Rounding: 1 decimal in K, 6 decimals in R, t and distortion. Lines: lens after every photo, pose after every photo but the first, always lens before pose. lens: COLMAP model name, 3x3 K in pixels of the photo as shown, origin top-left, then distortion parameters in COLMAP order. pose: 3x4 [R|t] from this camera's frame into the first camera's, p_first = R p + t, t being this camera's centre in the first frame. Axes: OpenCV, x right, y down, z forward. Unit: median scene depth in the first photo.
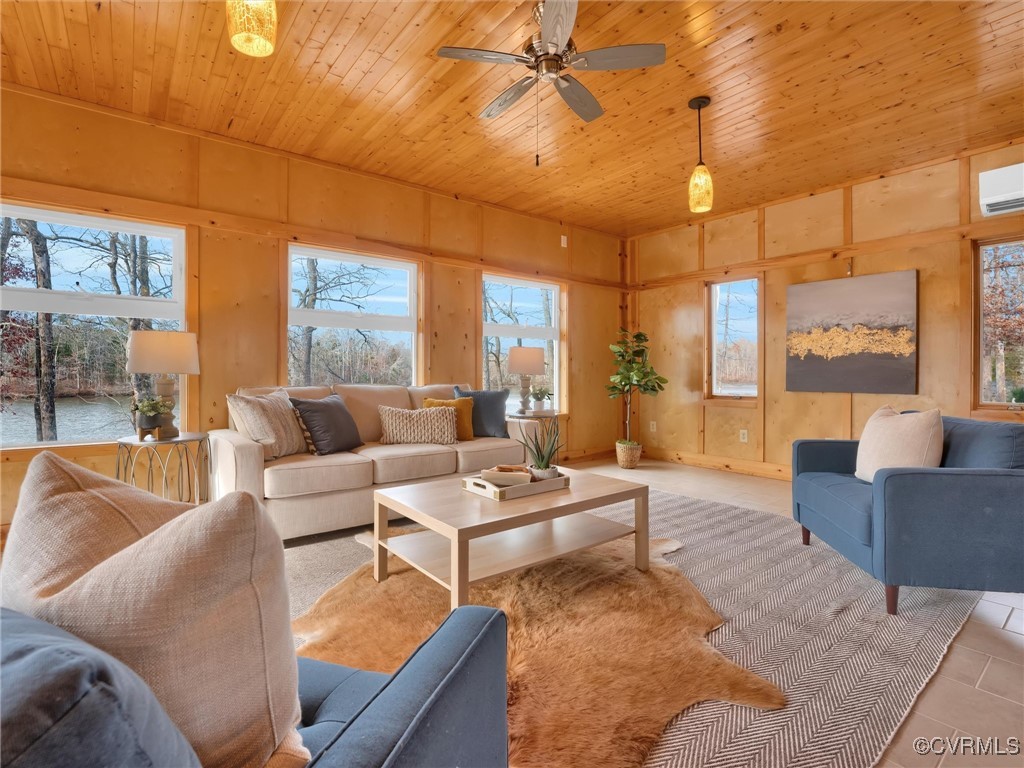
lens RADIAL K [[516.7, 0, 546.3], [0, 516.7, 371.9], [0, 0, 1]] dist [-0.029416, 0.001494]
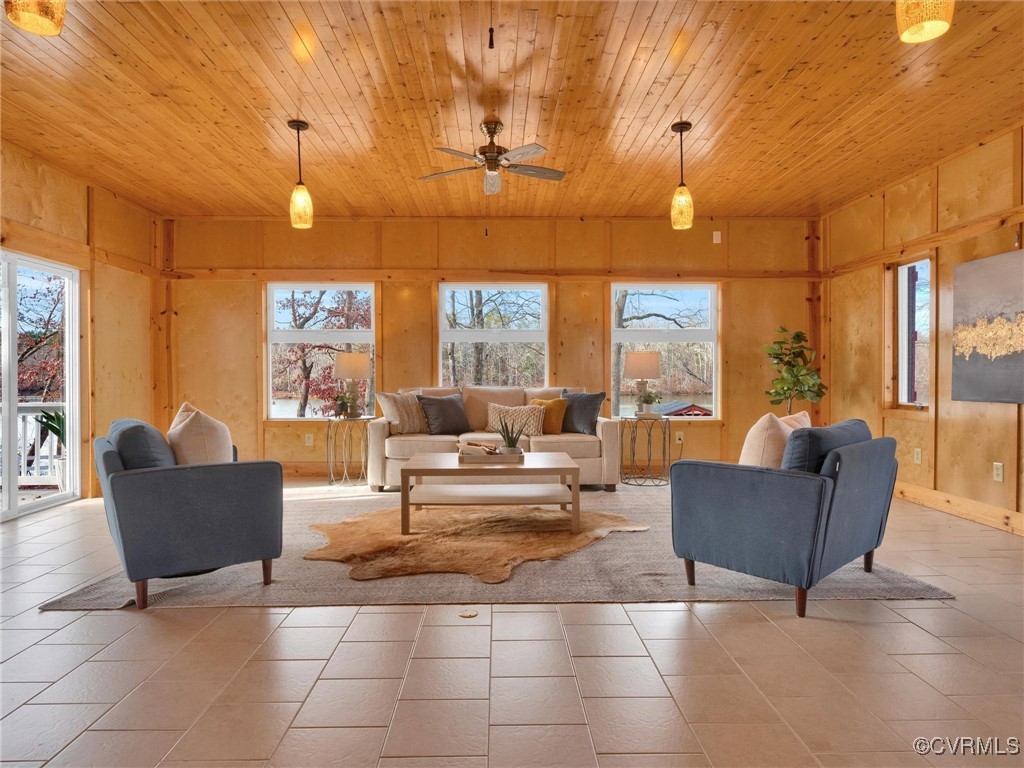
lens RADIAL K [[669.5, 0, 532.5], [0, 669.5, 378.2], [0, 0, 1]] dist [-0.008051, 0.005504]
pose [[0.789892, 0.001306, -0.613244, 0.628114], [0.004350, 0.999961, 0.007733, -0.007410], [0.613230, -0.008776, 0.789855, -0.211568]]
